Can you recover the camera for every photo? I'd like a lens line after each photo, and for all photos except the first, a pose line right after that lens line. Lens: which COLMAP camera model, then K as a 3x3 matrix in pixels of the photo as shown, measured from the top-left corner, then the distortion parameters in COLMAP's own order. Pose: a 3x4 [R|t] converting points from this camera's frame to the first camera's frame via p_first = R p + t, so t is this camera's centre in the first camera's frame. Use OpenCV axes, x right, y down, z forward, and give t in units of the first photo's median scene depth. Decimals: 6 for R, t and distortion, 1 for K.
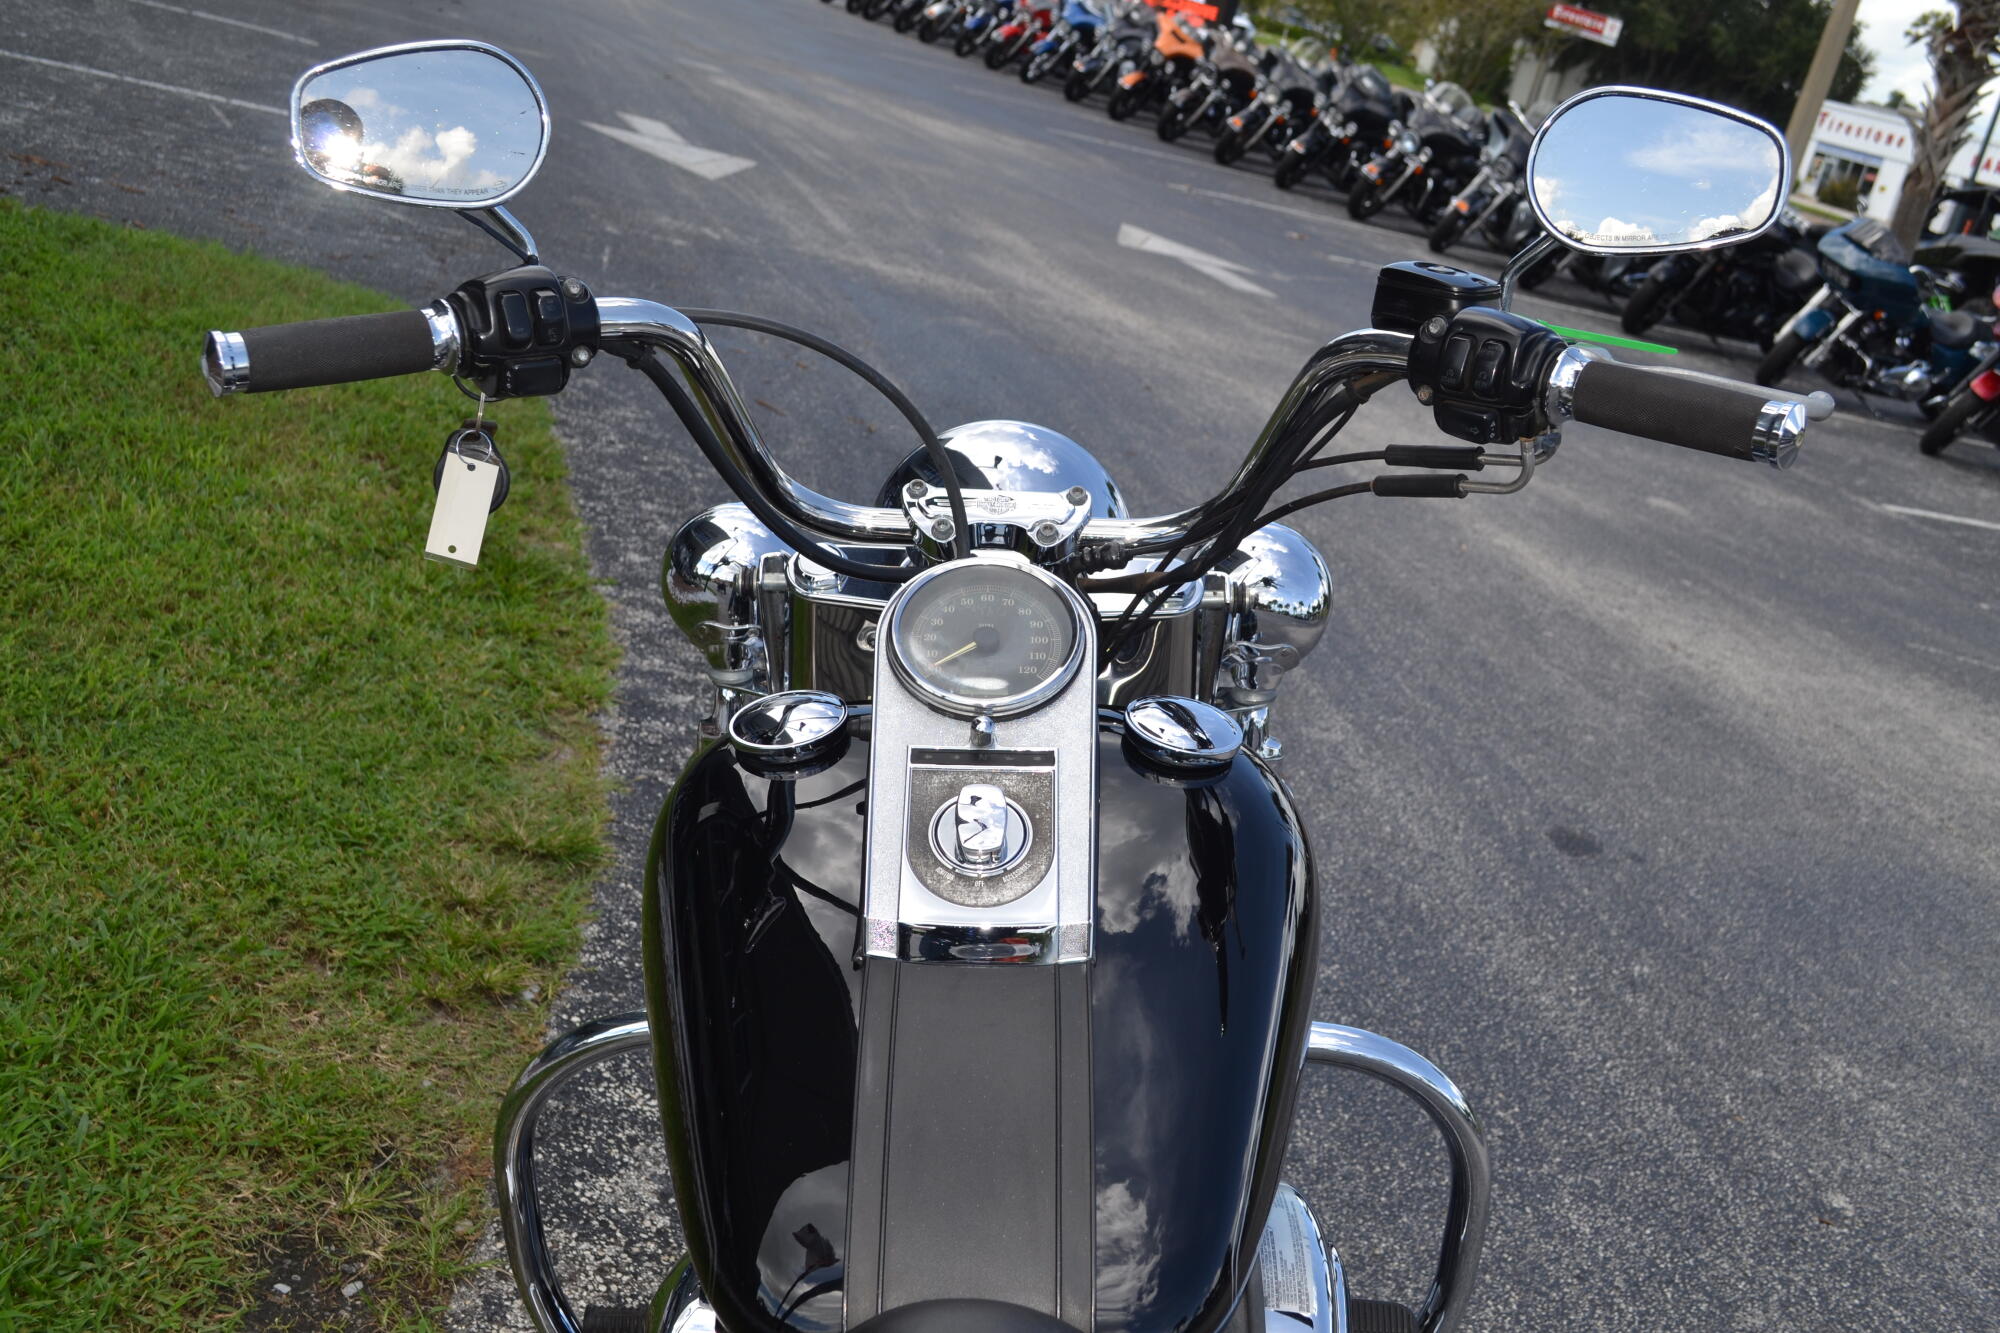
lens RADIAL K [[2055.6, 0, 1000.0], [0, 2055.6, 666.5], [0, 0, 1]] dist [-0.059869, 0.000383]
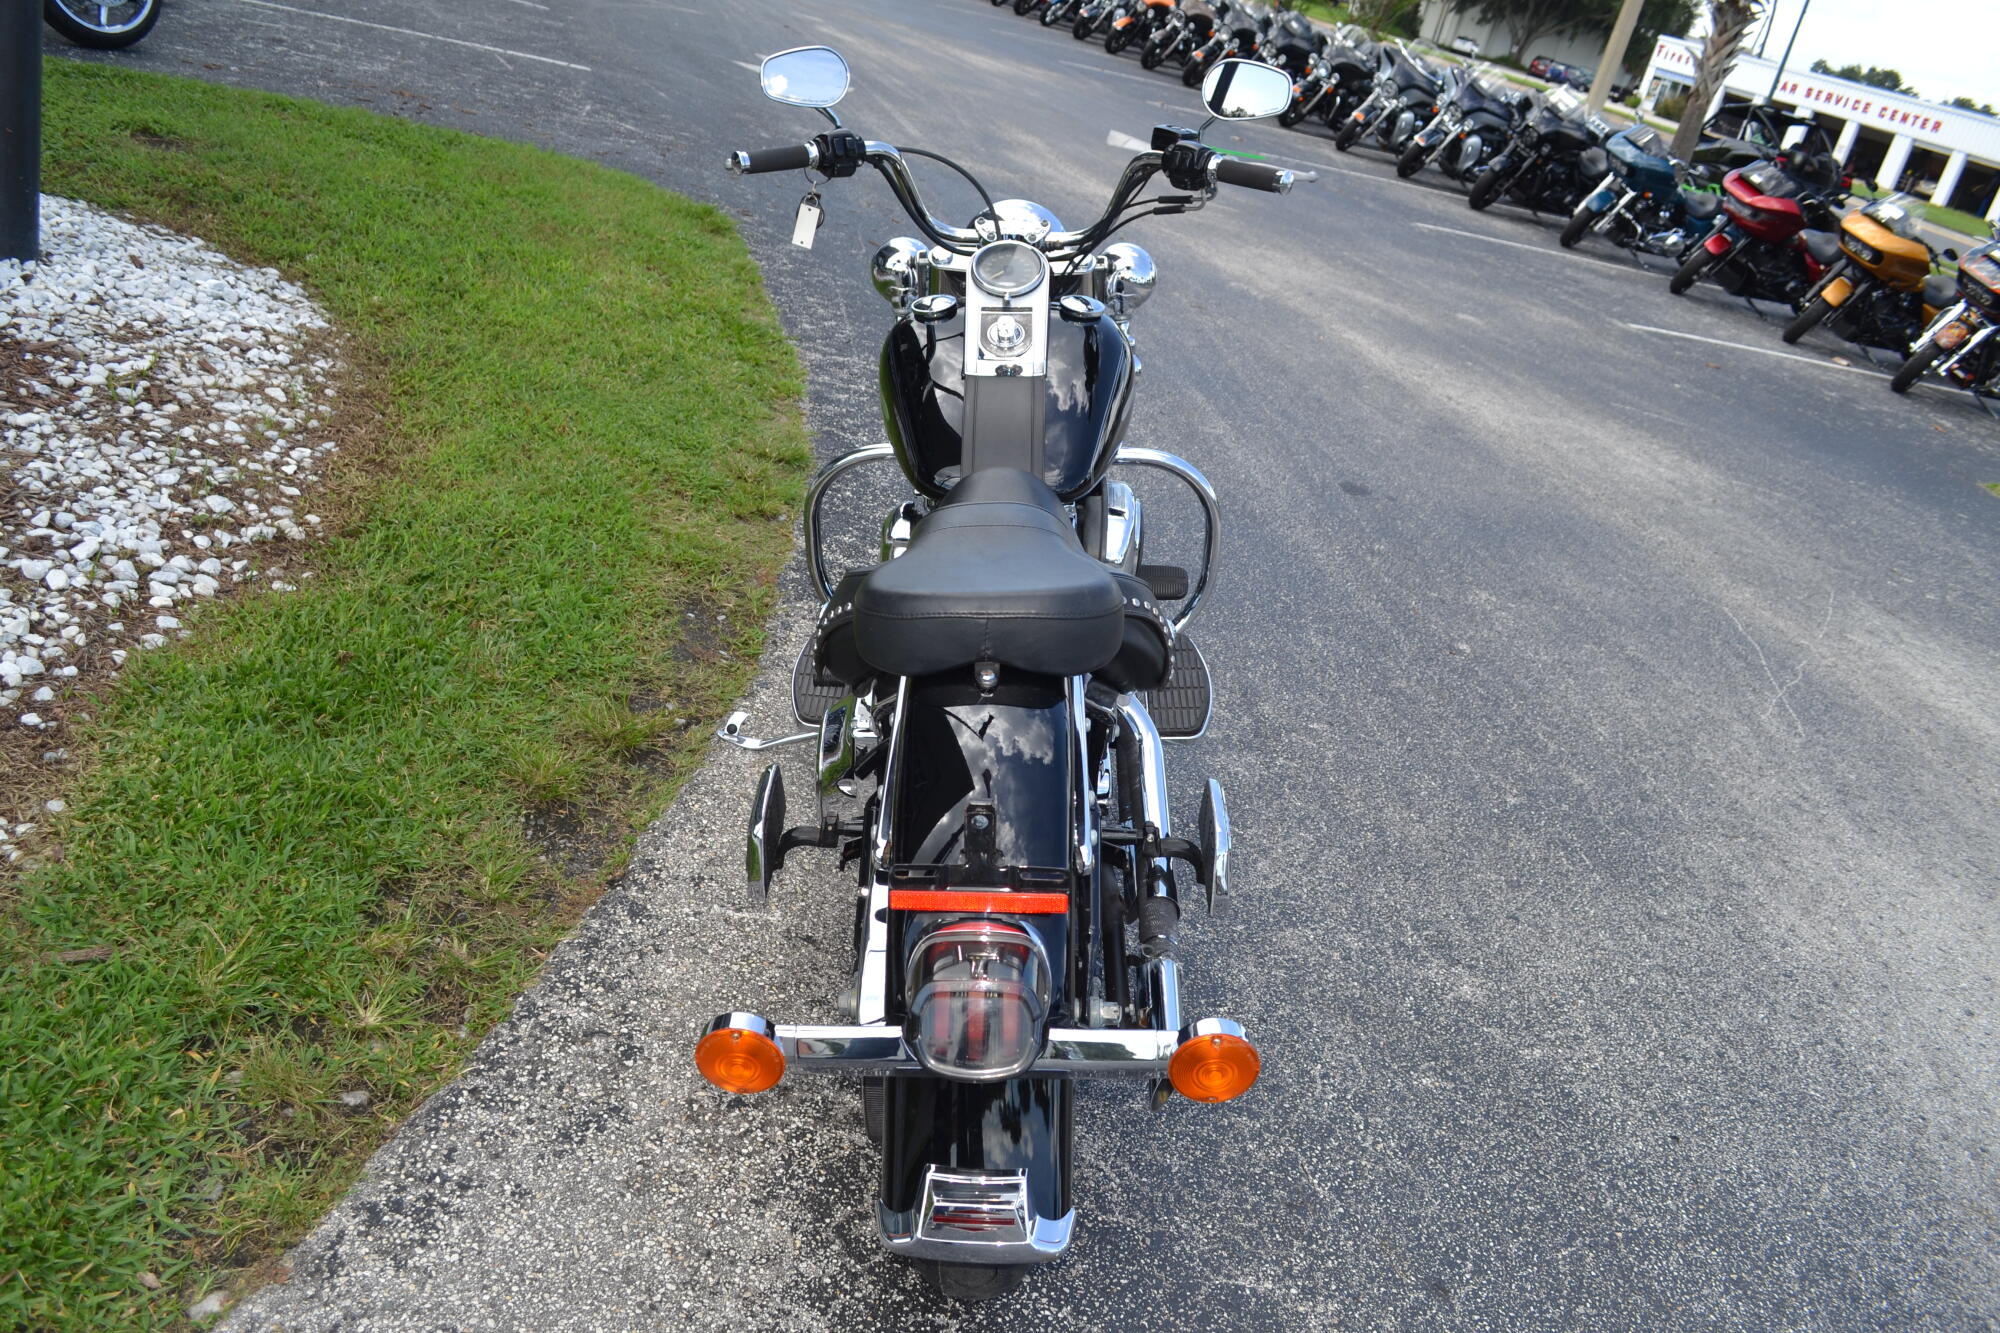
lens RADIAL K [[1587.8, 0, 993.3], [0, 1587.8, 674.4], [0, 0, 1]] dist [-0.087167, 0.015778]
pose [[0.999748, -0.002008, -0.022365, 0.002039], [0.004618, 0.993091, 0.117257, 0.028872], [0.021975, -0.117331, 0.992850, -0.118925]]
